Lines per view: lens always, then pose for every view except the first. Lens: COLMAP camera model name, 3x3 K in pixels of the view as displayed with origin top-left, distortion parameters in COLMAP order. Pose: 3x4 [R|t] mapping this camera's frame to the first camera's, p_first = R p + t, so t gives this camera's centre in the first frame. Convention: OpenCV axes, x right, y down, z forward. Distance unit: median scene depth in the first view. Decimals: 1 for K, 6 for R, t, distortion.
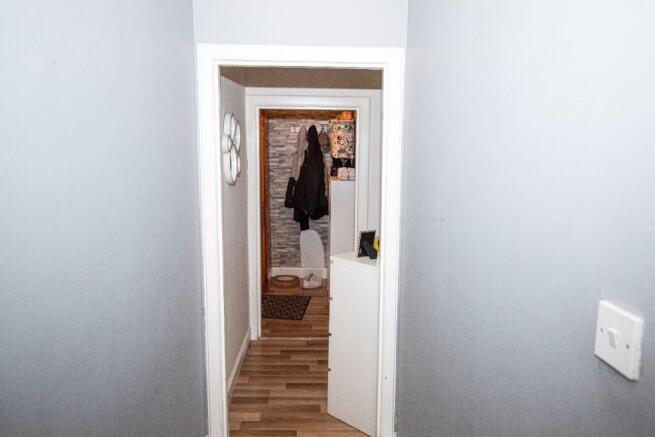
lens RADIAL K [[496.8, 0, 327.5], [0, 496.8, 218.5], [0, 0, 1]] dist [0.002811, 0.000067]
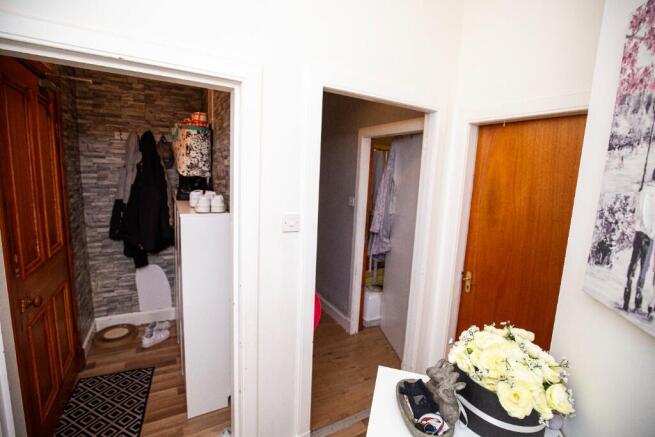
lens RADIAL K [[298.6, 0, 327.5], [0, 298.6, 218.5], [0, 0, 1]] dist [-0.026238, 0.000049]
pose [[0.881563, -0.036557, 0.470648, -0.004481], [0.024431, 0.999194, 0.031850, -0.060327], [-0.471433, -0.016579, 0.881746, 0.458585]]
